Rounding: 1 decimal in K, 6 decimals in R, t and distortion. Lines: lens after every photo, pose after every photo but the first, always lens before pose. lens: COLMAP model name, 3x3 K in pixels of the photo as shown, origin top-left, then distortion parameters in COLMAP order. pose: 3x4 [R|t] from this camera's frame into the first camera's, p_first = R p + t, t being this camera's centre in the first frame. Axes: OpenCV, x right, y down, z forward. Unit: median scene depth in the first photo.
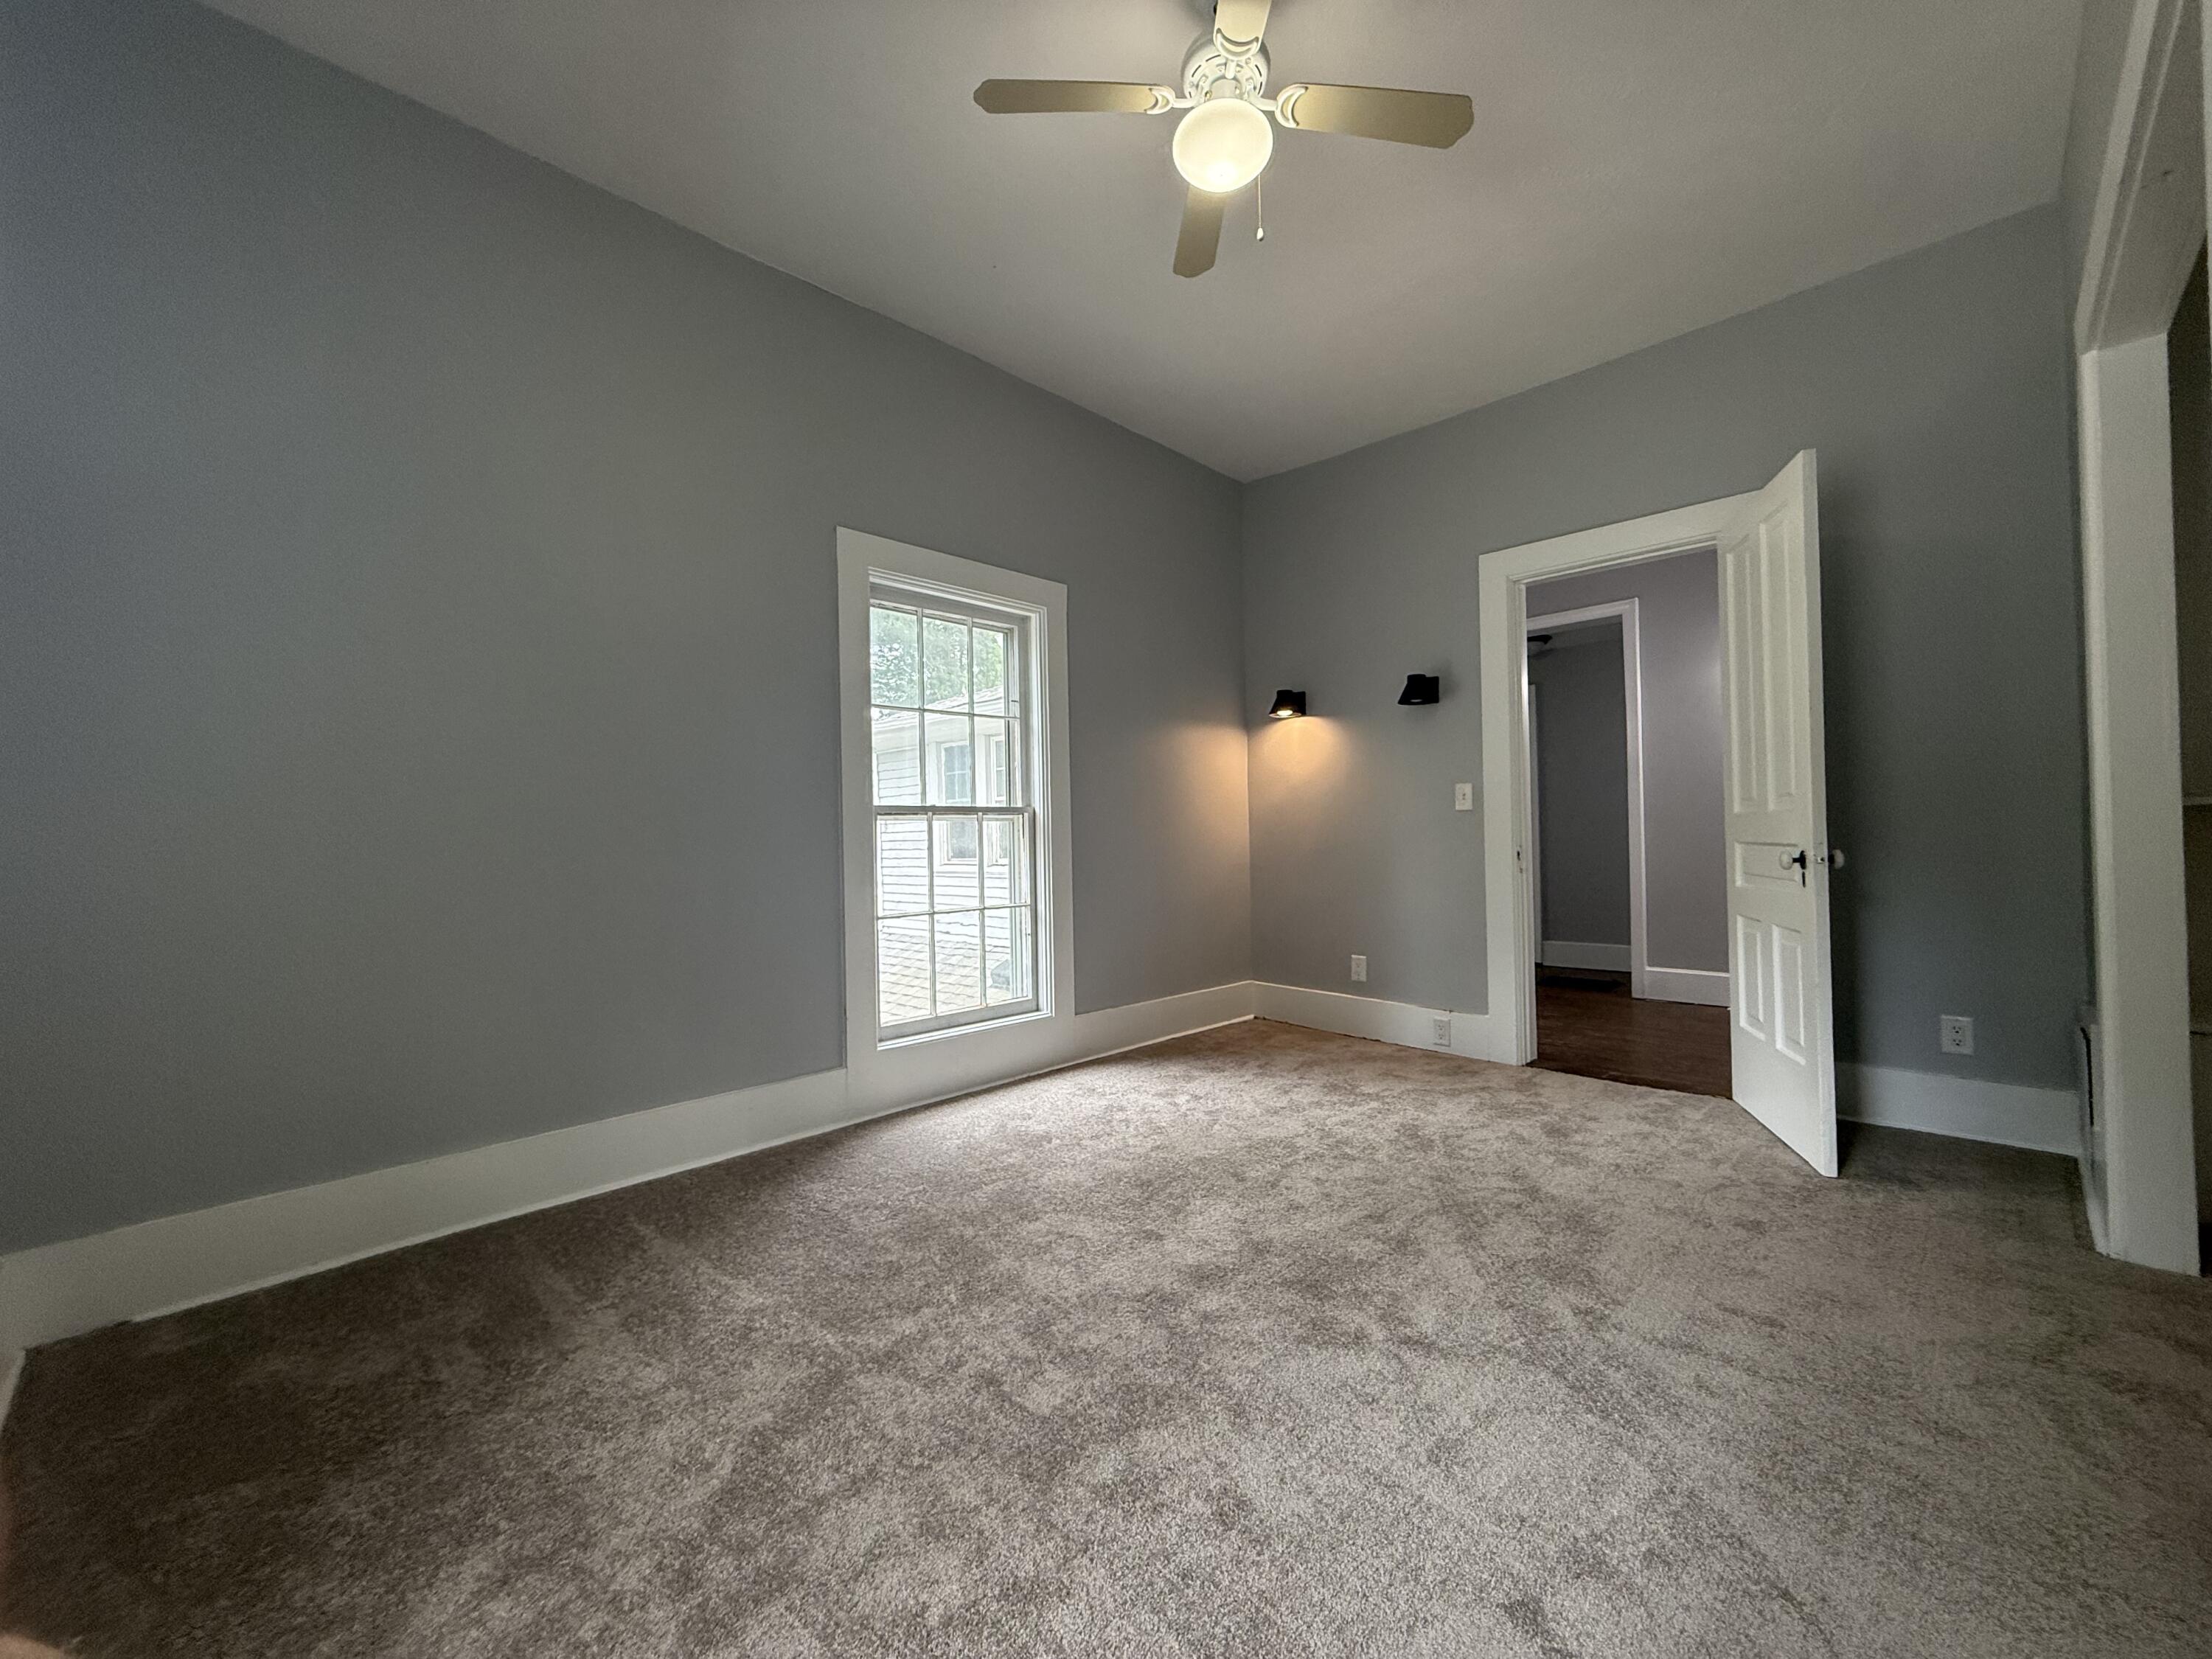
lens RADIAL K [[883.0, 0, 1102.6], [0, 883.0, 827.7], [0, 0, 1]] dist [0.001535, -0.000098]
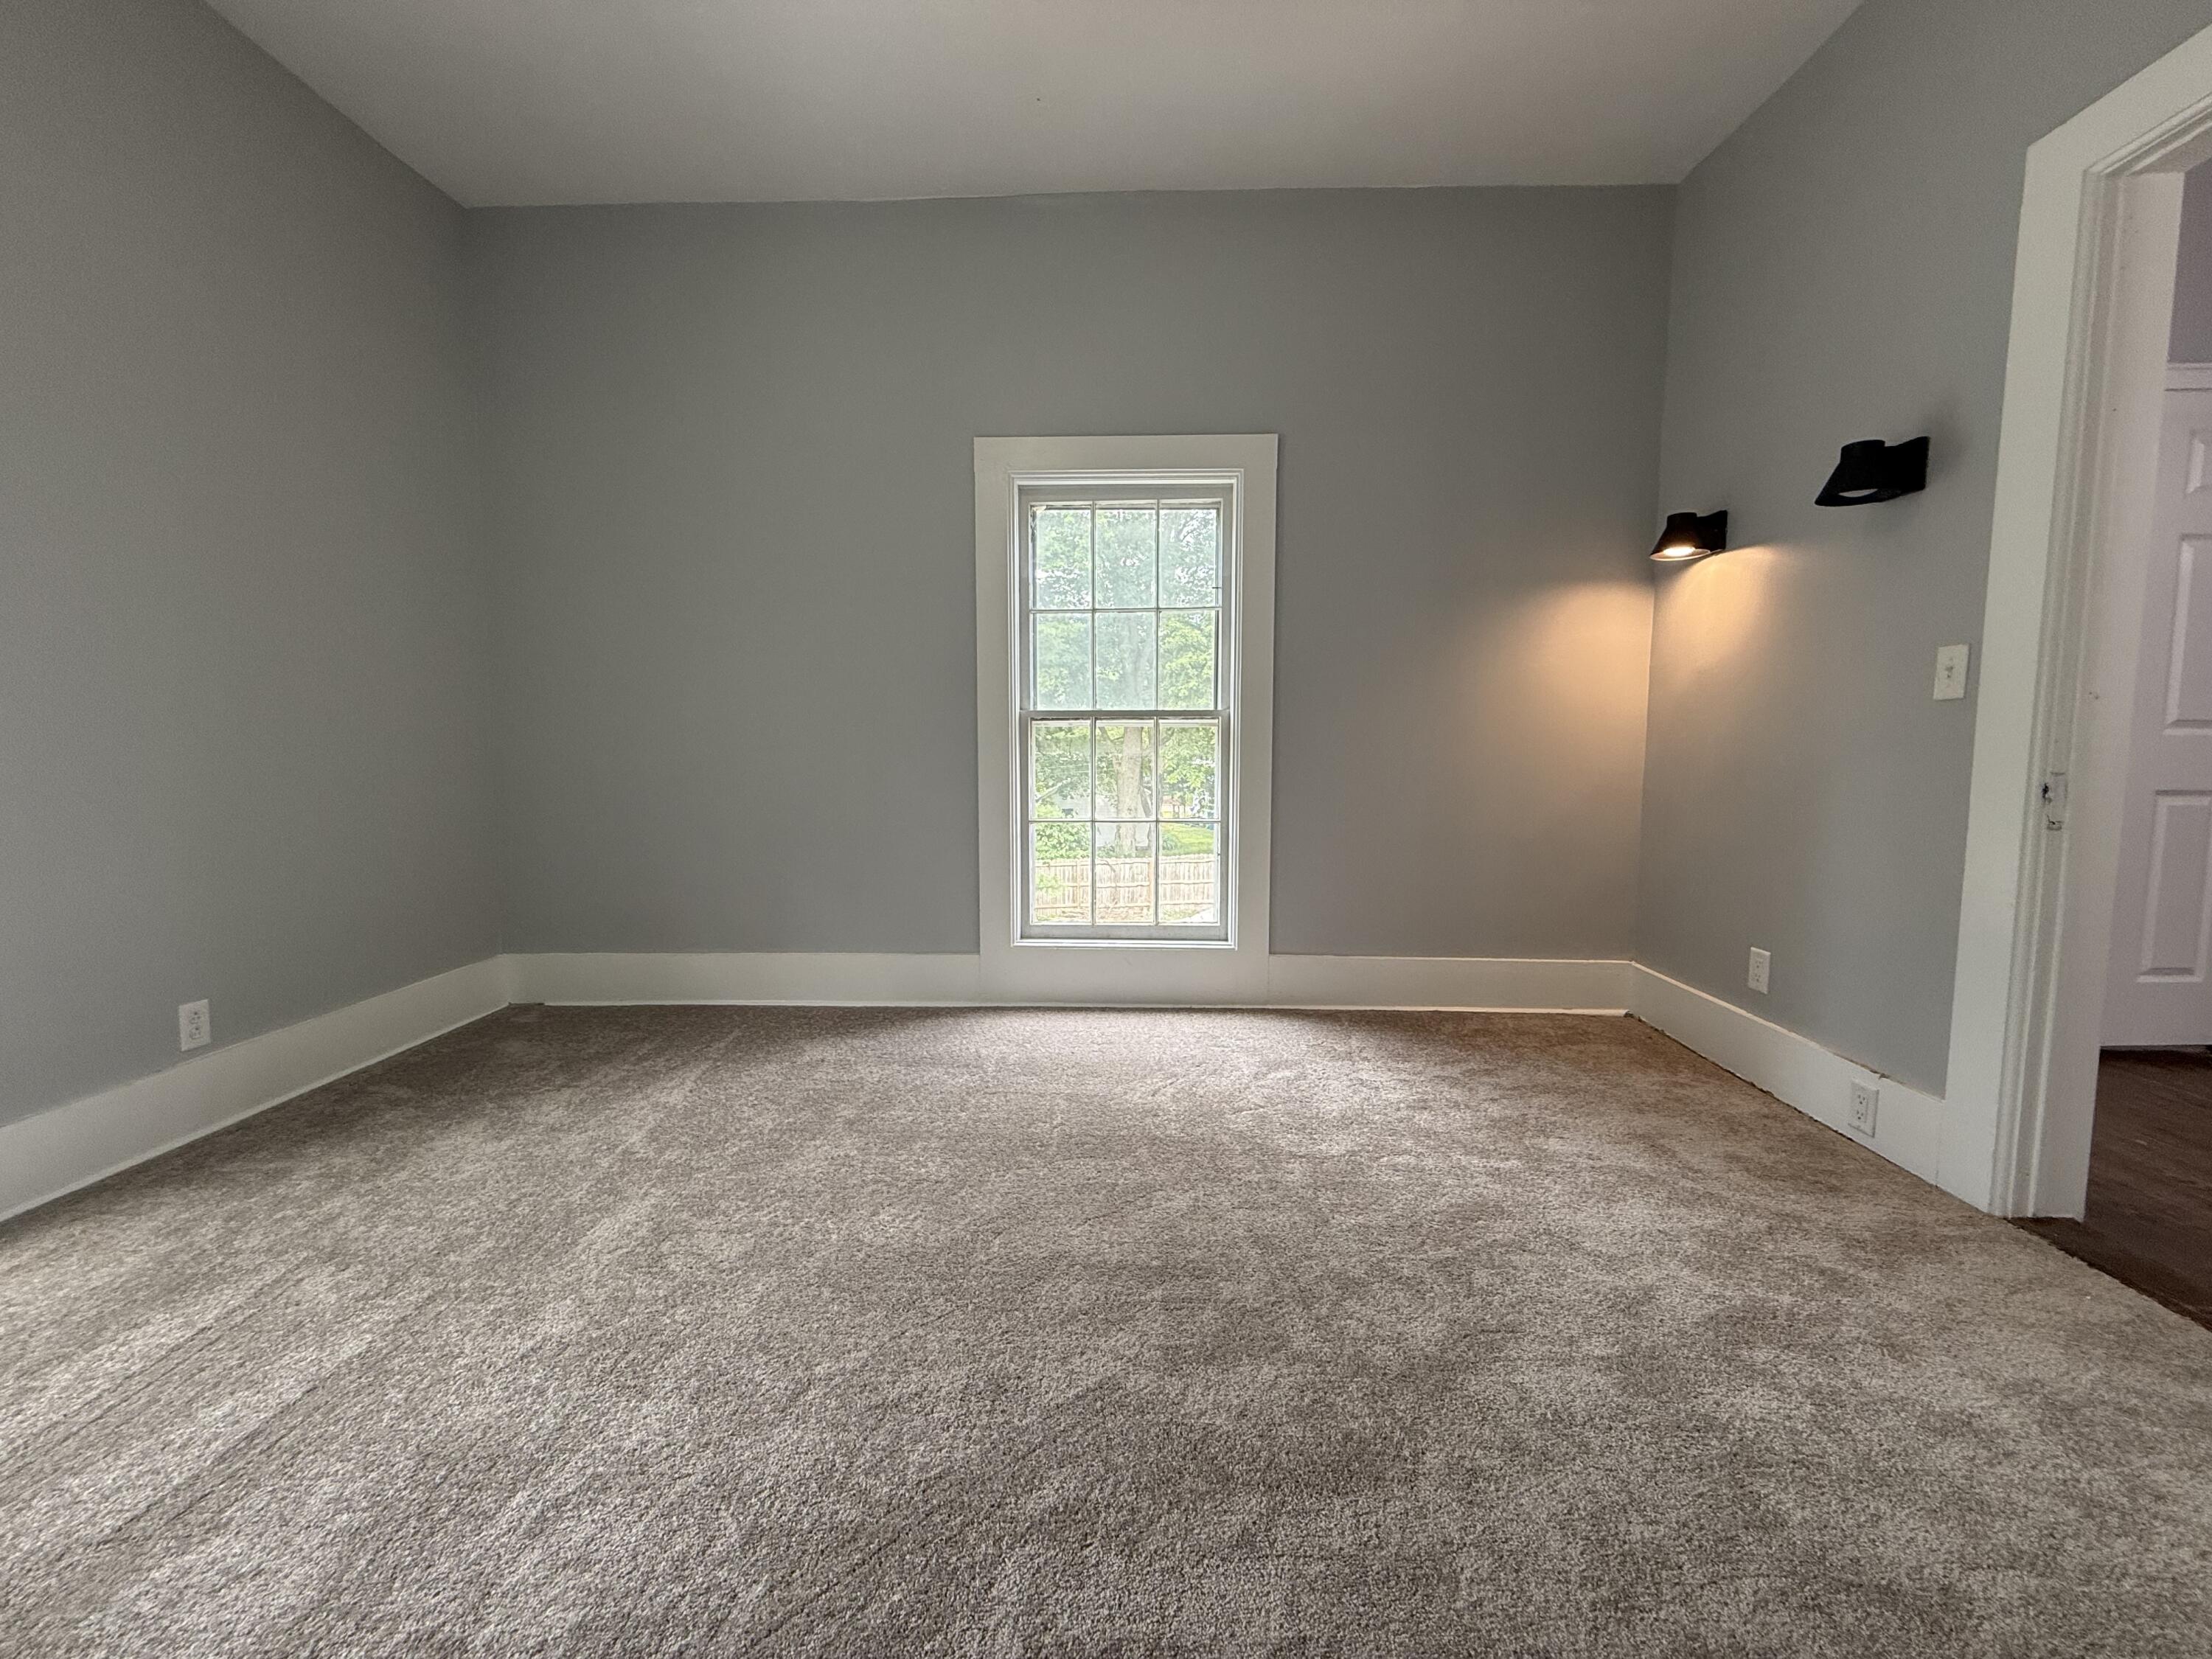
lens RADIAL K [[883.0, 0, 1108.3], [0, 883.0, 828.3], [0, 0, 1]] dist [0.001535, -0.000098]
pose [[0.682232, 0.078074, -0.726955, 0.563723], [-0.005164, 0.994772, 0.101991, 0.005548], [0.731117, -0.065828, 0.679068, 0.369080]]
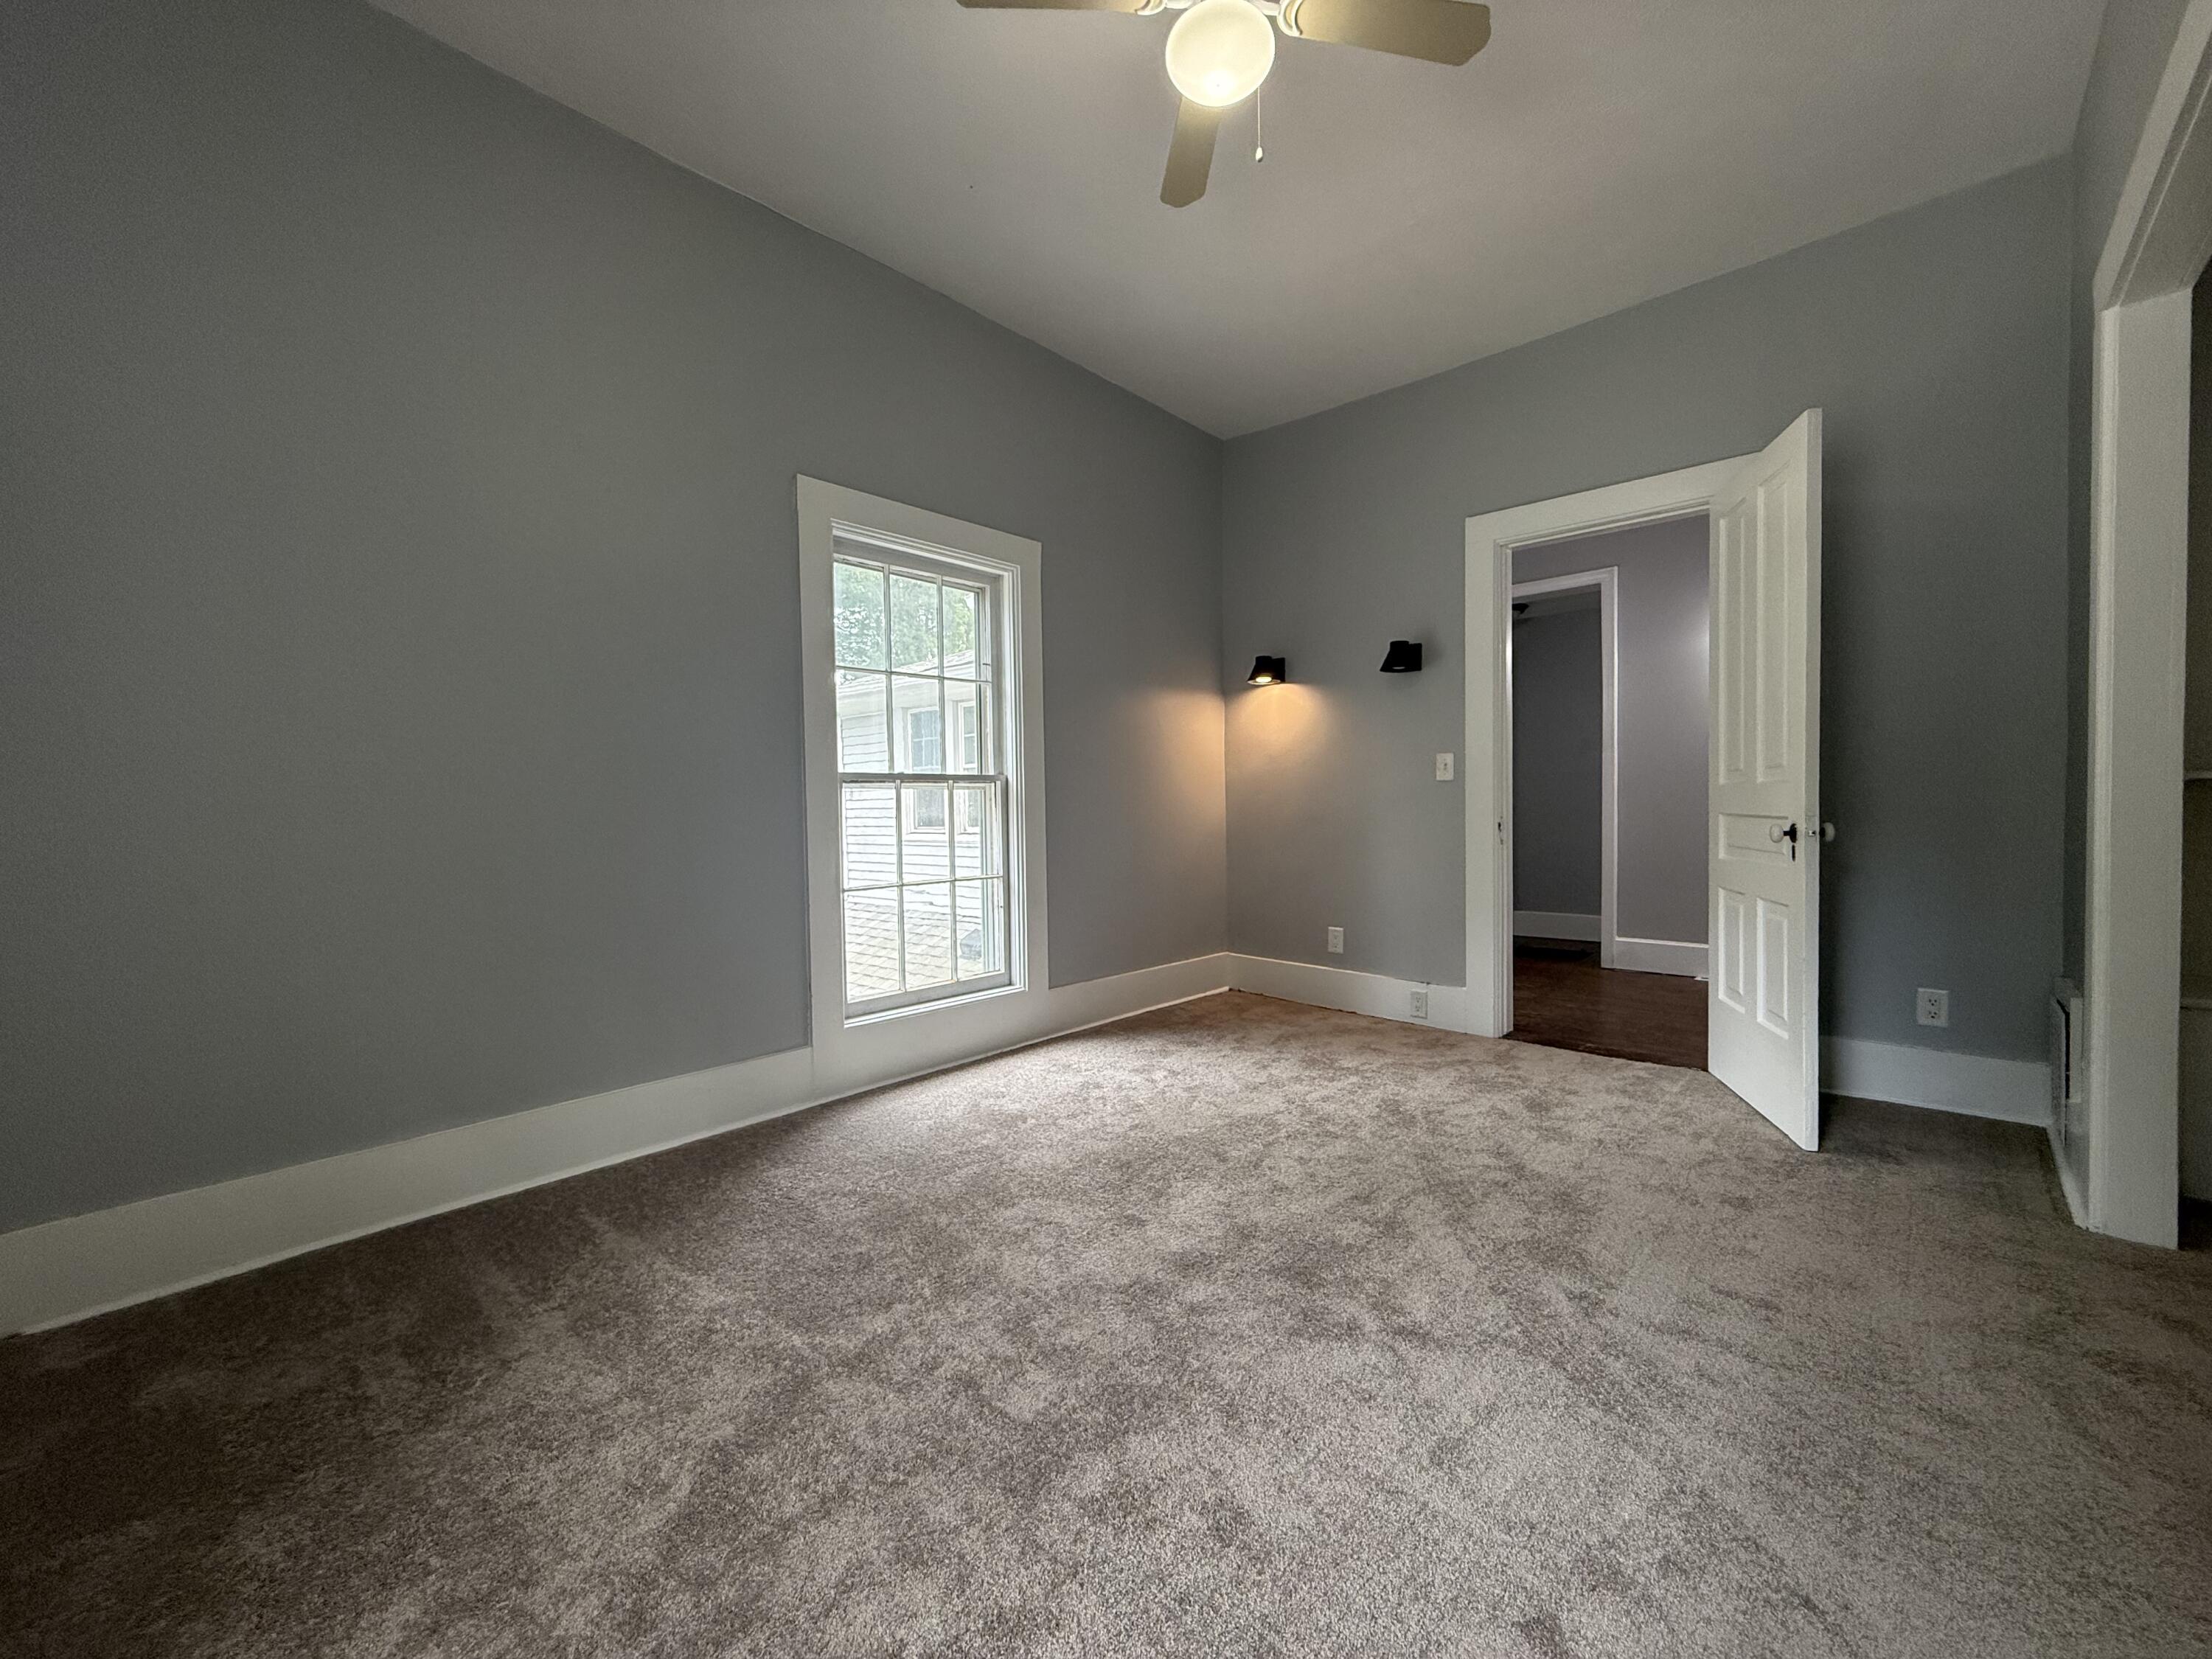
lens RADIAL K [[883.0, 0, 1102.4], [0, 883.0, 827.0], [0, 0, 1]] dist [0.001535, -0.000098]
pose [[0.999305, 0.002987, 0.037161, -0.010629], [-0.004295, 0.999373, 0.035149, -0.001338], [-0.037032, -0.035284, 0.998691, 0.036776]]
